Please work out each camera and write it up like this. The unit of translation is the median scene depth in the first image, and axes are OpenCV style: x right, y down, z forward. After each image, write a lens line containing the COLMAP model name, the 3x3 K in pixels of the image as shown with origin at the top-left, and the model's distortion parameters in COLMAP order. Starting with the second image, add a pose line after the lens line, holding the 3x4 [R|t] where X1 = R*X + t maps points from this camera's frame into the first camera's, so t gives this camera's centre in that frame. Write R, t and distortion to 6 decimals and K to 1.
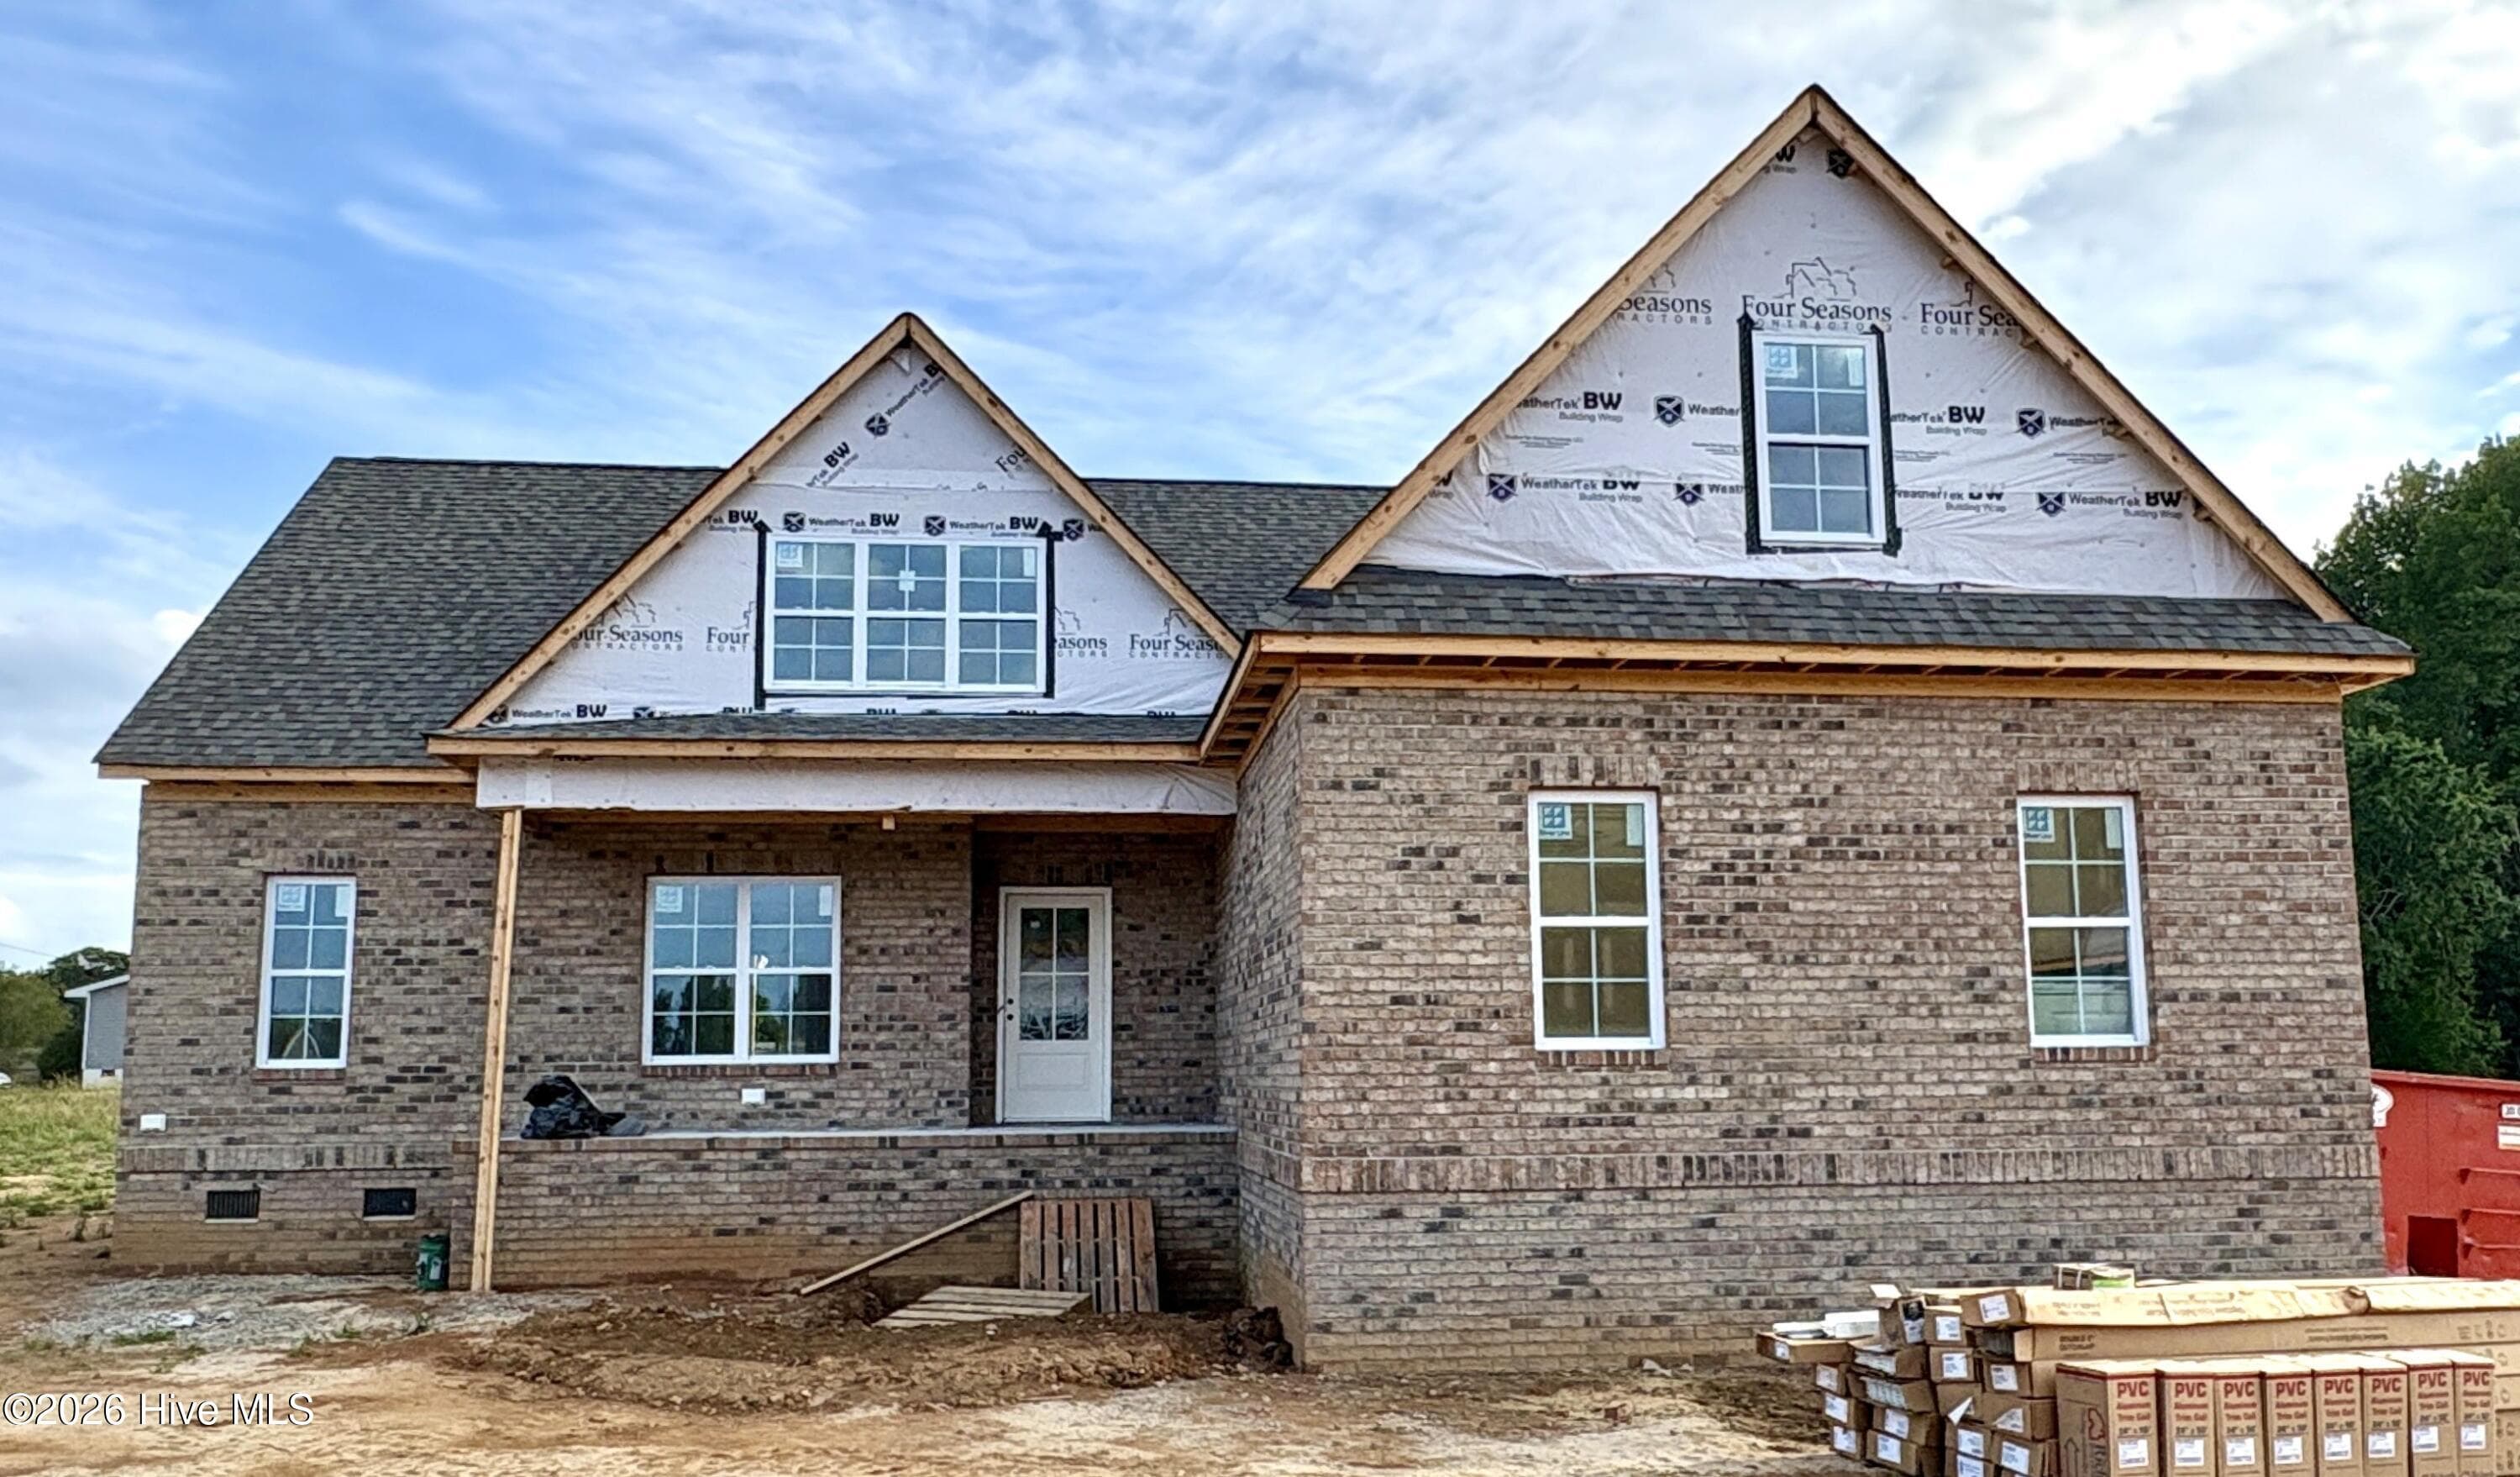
lens RADIAL K [[2346.8, 0, 1423.9], [0, 2346.8, 655.8], [0, 0, 1]] dist [0.003344, 0.017072]
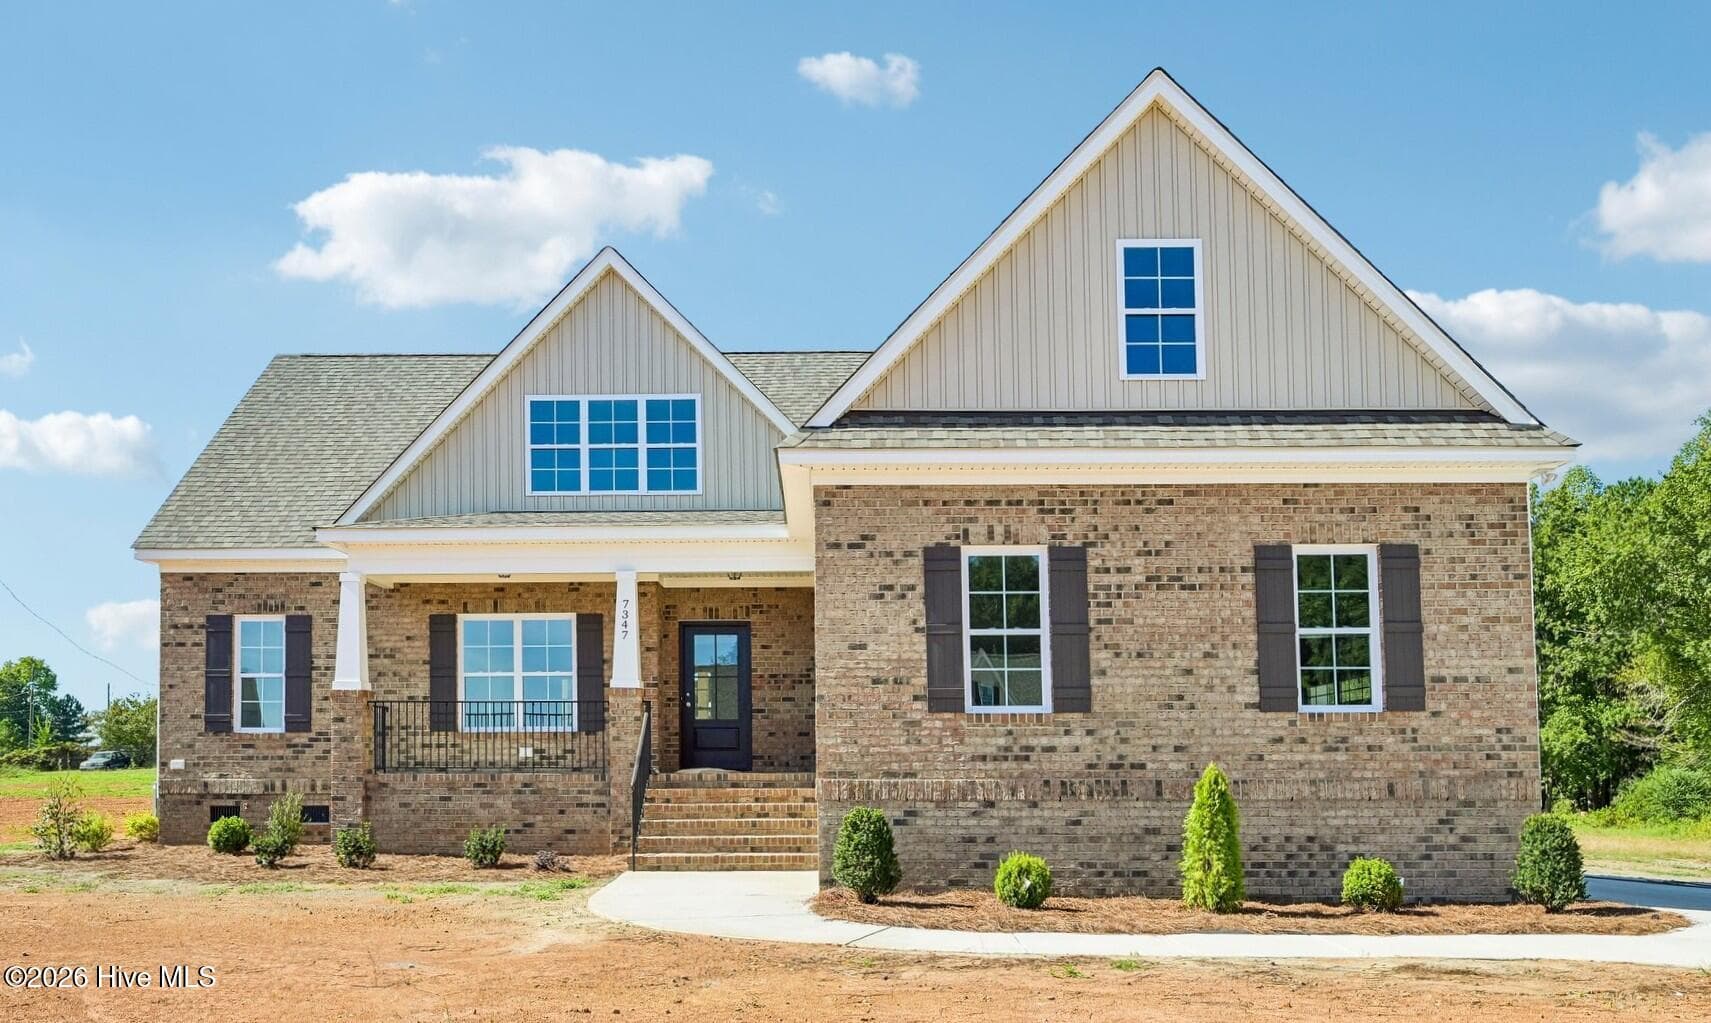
lens RADIAL K [[1730.2, 0, 855.5], [0, 1730.2, 609.6], [0, 0, 1]] dist [0.012541, -0.011869]
pose [[0.986617, -0.009259, -0.162791, 0.154849], [0.021687, 0.996968, 0.074733, 0.010561], [0.161605, -0.077263, 0.983826, -0.135236]]
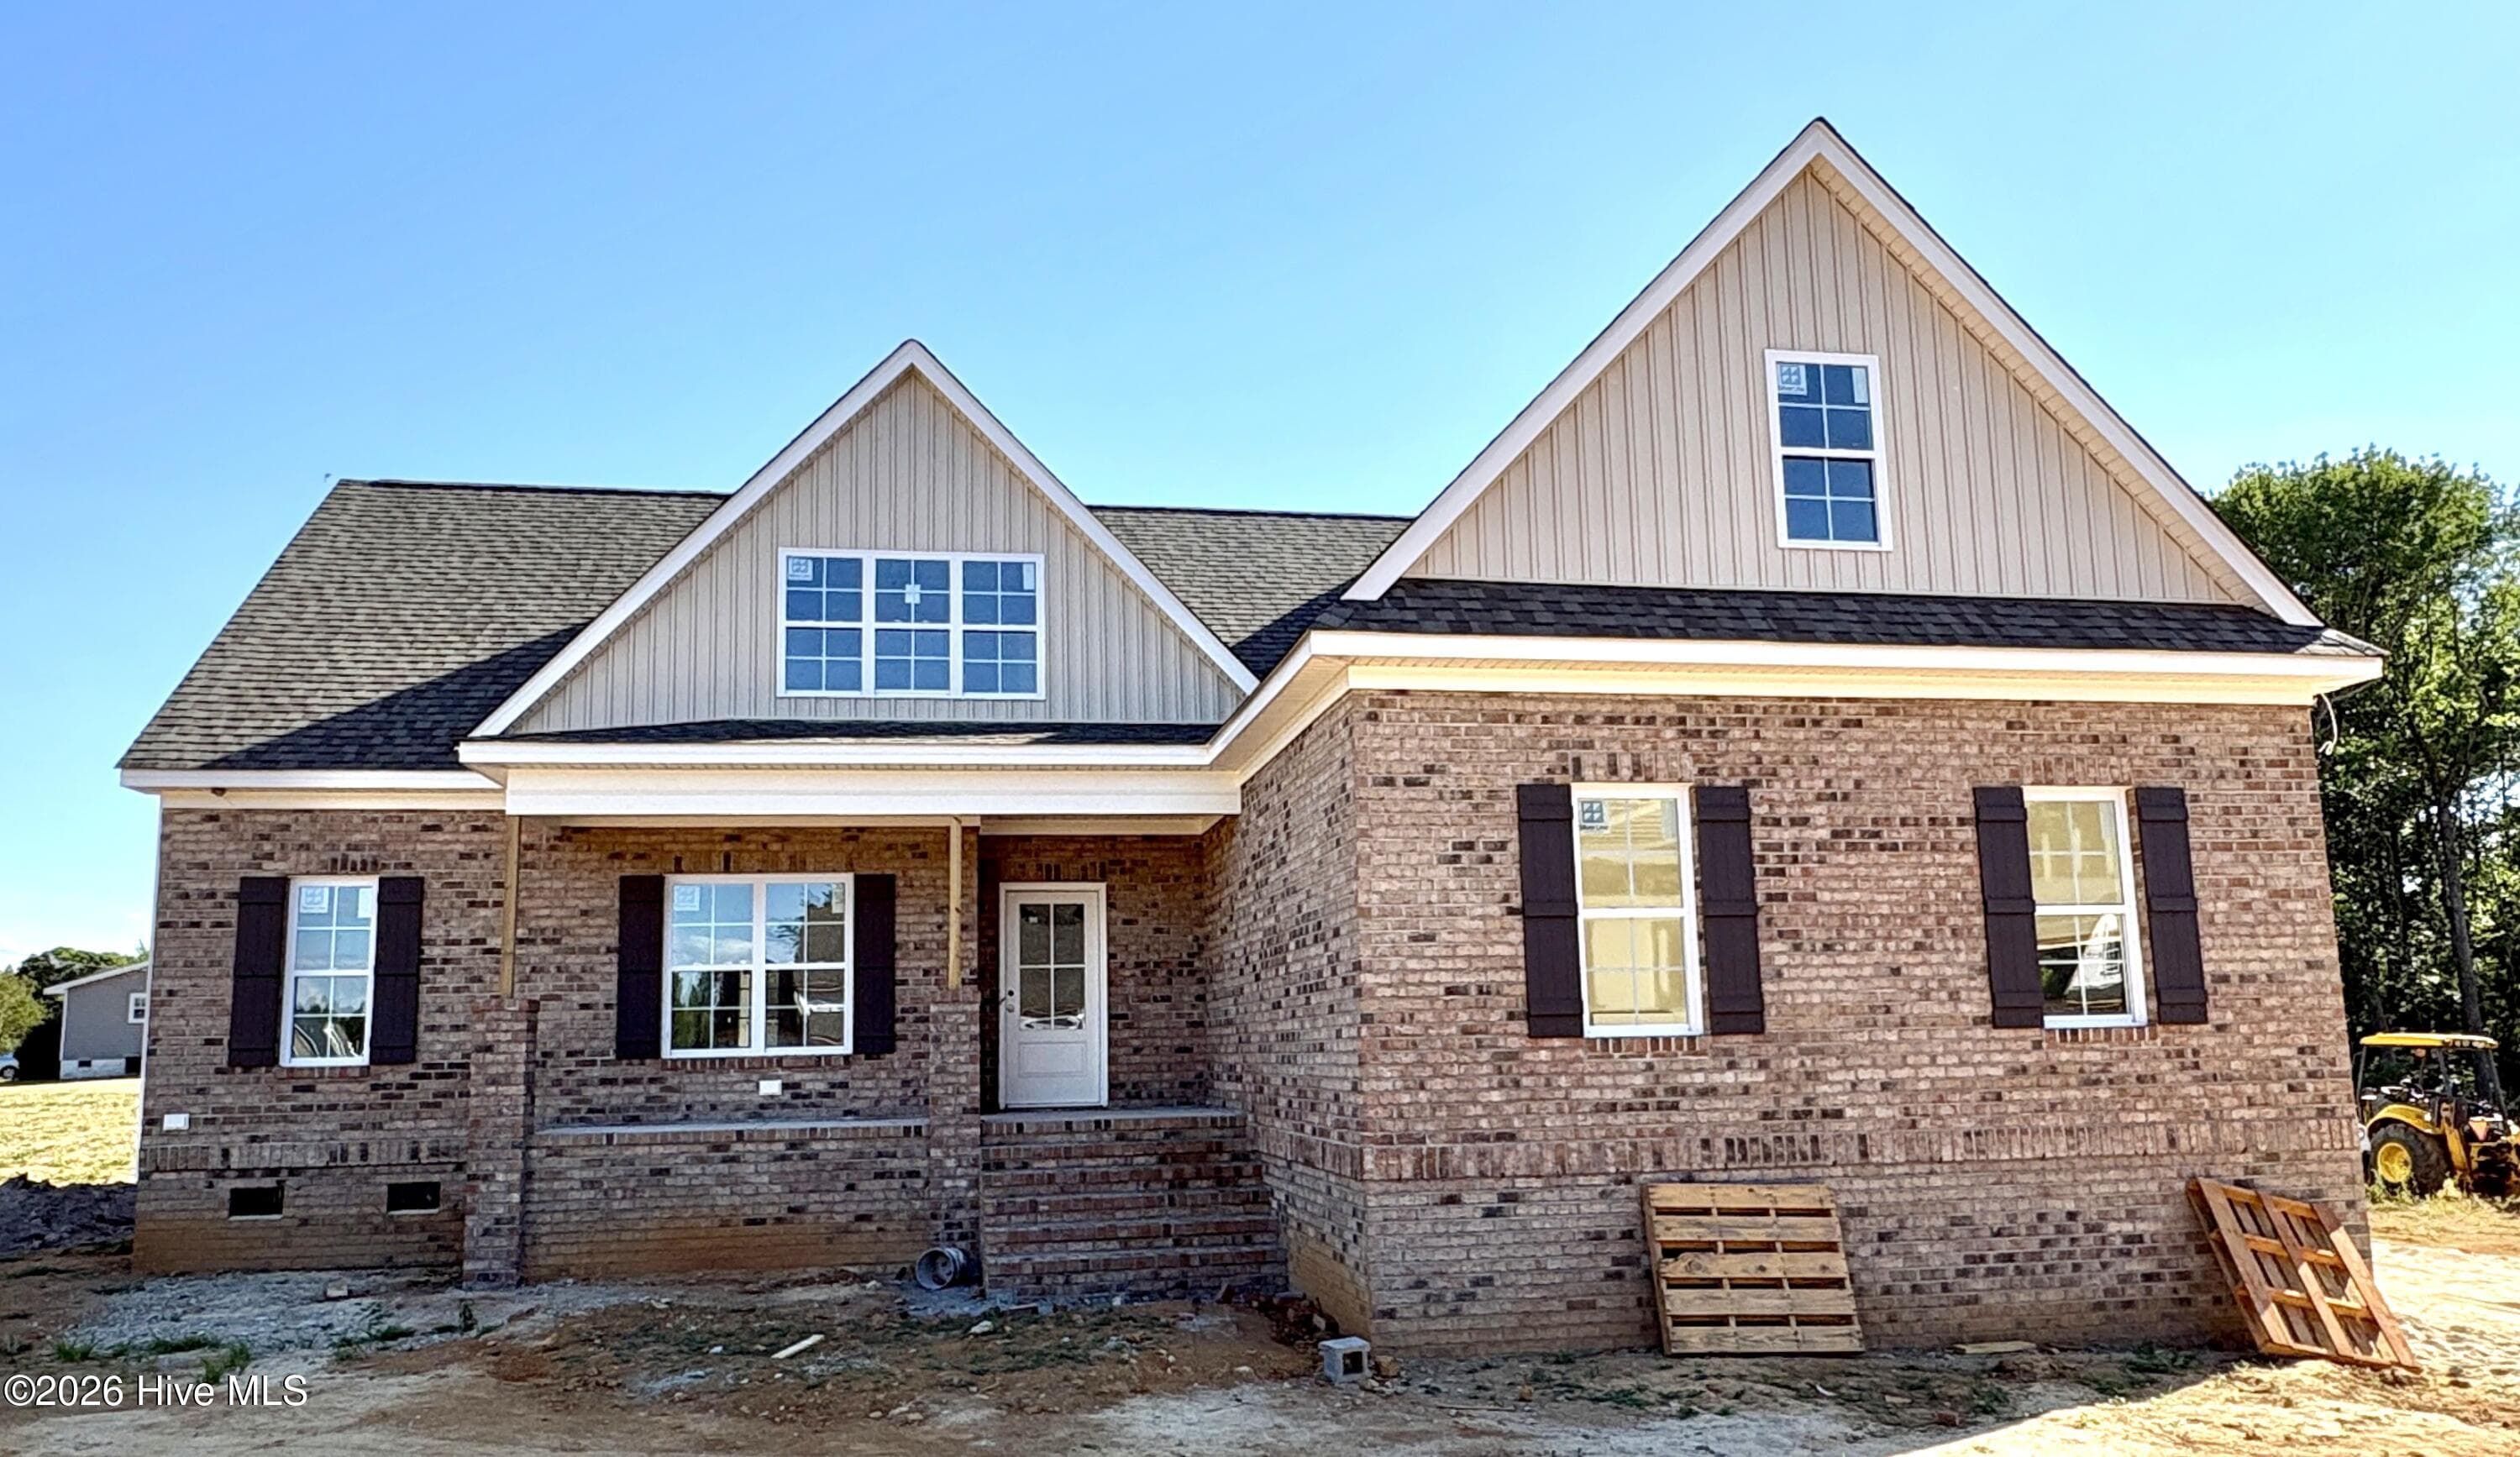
lens RADIAL K [[1993.5, 0, 1349.9], [0, 1993.5, 656.3], [0, 0, 1]] dist [0.004812, 0.006387]
pose [[0.998062, -0.000131, 0.062228, -0.102985], [0.001090, 0.999881, -0.015380, 0.012733], [-0.062219, 0.015418, 0.997943, 0.120999]]
